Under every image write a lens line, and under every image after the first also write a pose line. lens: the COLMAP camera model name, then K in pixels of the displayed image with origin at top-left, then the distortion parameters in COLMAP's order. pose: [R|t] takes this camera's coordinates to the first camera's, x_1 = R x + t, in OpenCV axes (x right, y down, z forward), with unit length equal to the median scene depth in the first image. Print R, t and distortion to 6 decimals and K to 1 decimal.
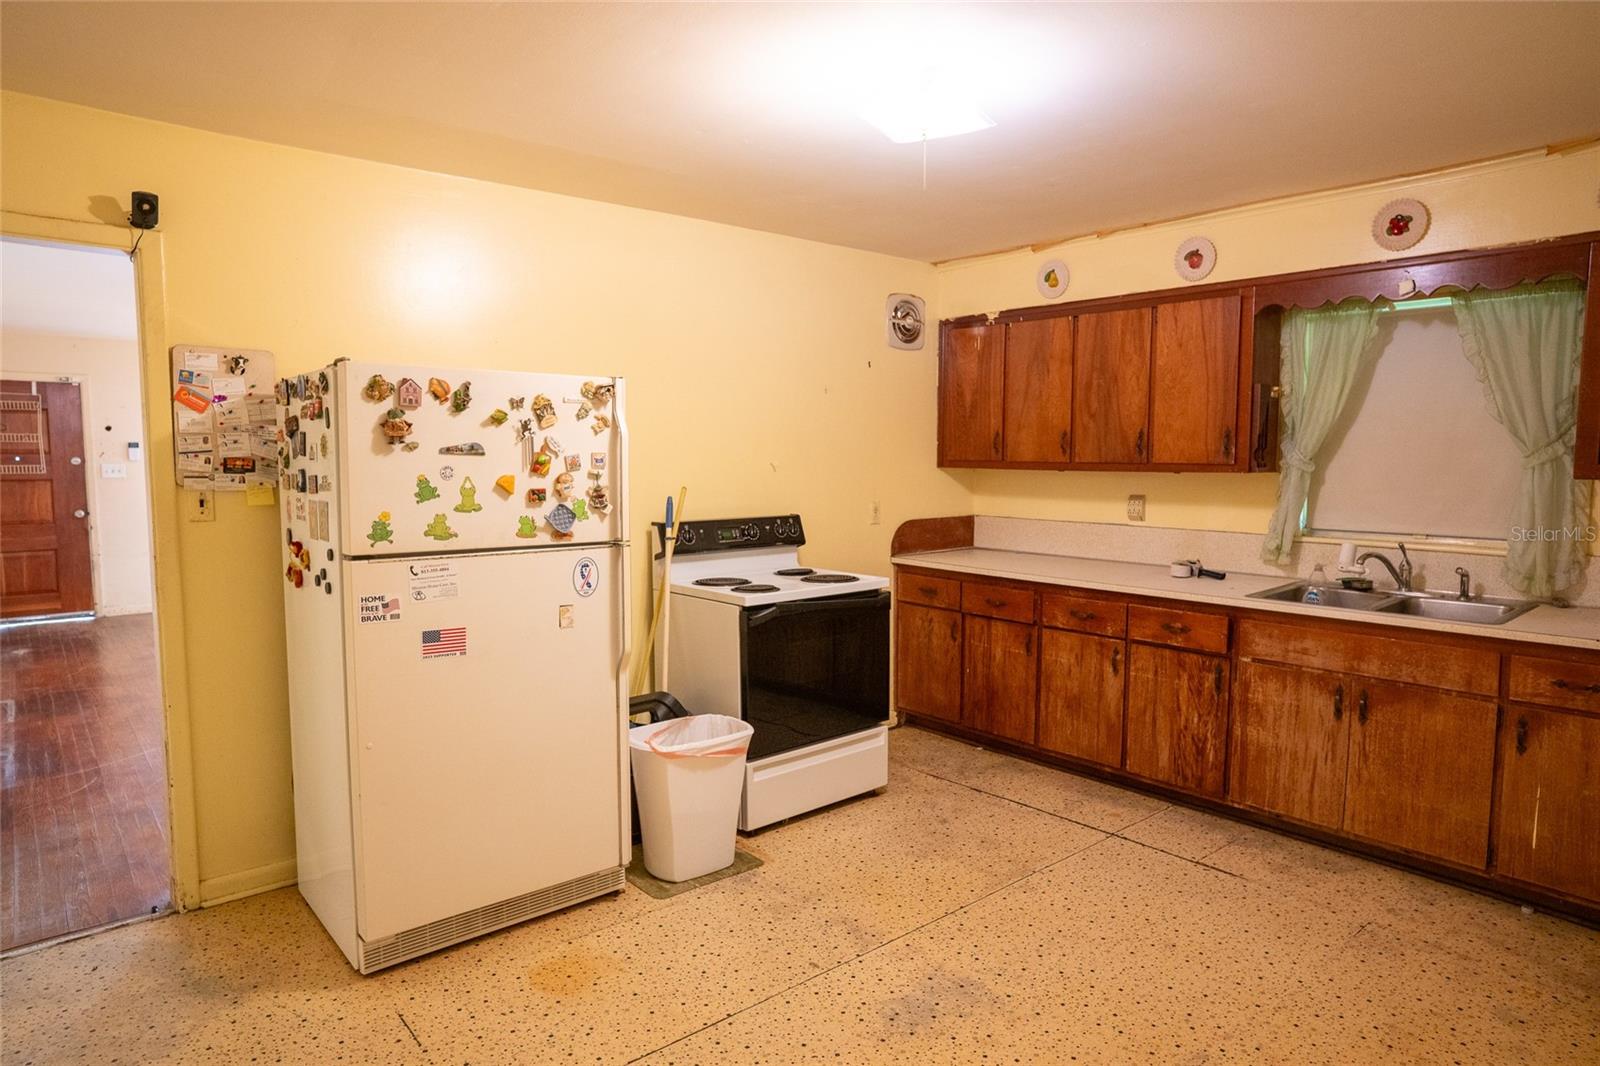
lens RADIAL K [[949.1, 0, 797.6], [0, 949.1, 530.3], [0, 0, 1]] dist [-0.065427, 0.049805]
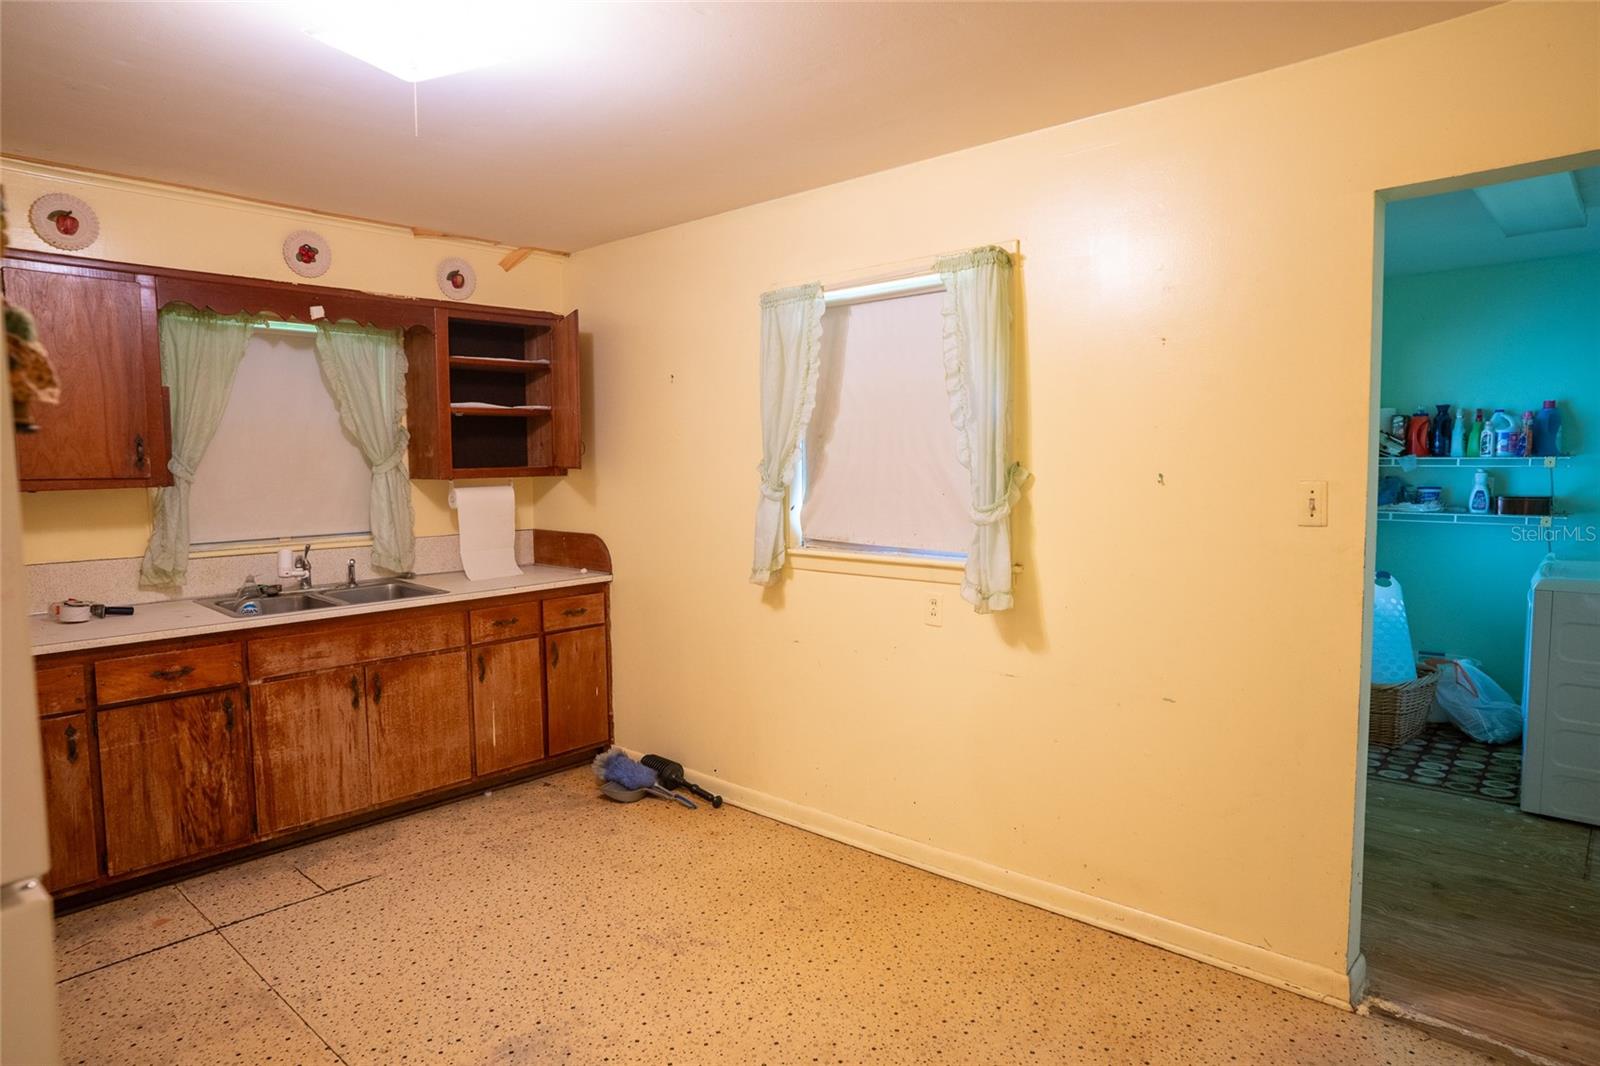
lens RADIAL K [[949.1, 0, 795.3], [0, 949.1, 531.3], [0, 0, 1]] dist [-0.065427, 0.049805]
pose [[-0.128580, -0.075083, 0.988853, -0.514902], [0.091867, 0.991940, 0.087263, -0.045768], [-0.987435, 0.102063, -0.120646, 0.572762]]
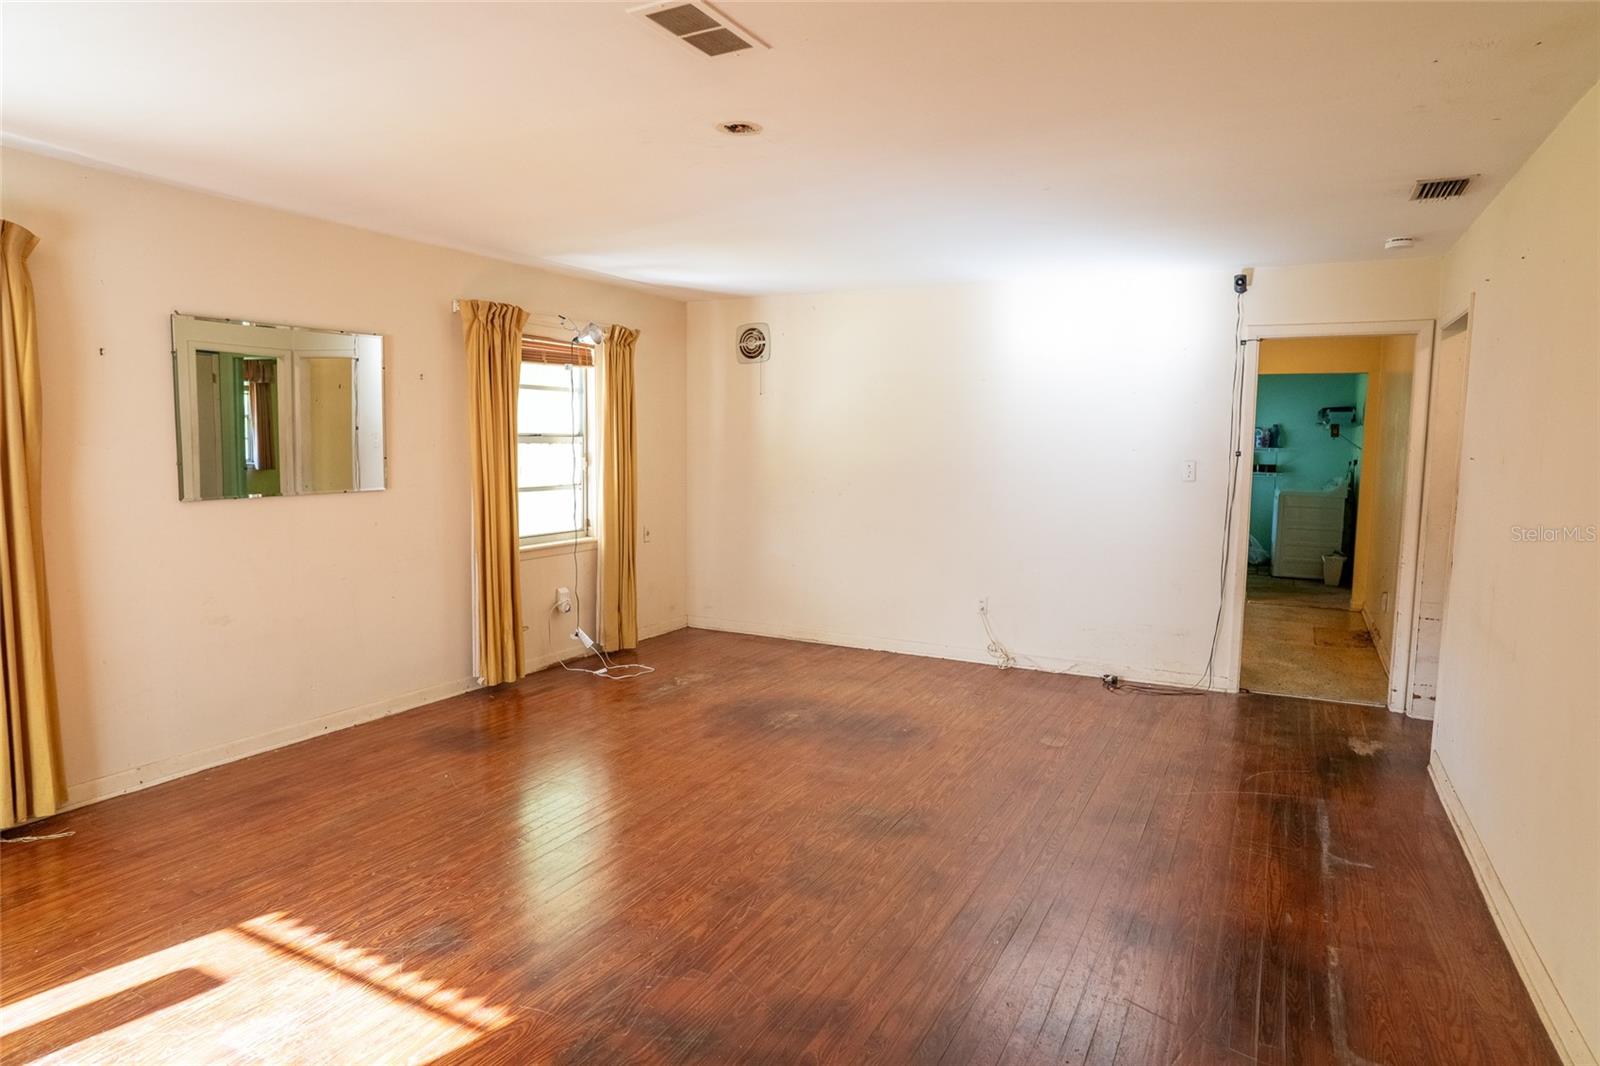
lens RADIAL K [[949.1, 0, 796.3], [0, 949.1, 534.8], [0, 0, 1]] dist [-0.065427, 0.049805]
pose [[-0.374440, -0.095607, 0.922309, -1.753688], [0.069665, 0.988958, 0.130798, -0.181592], [-0.924630, 0.113229, -0.363645, 2.120746]]
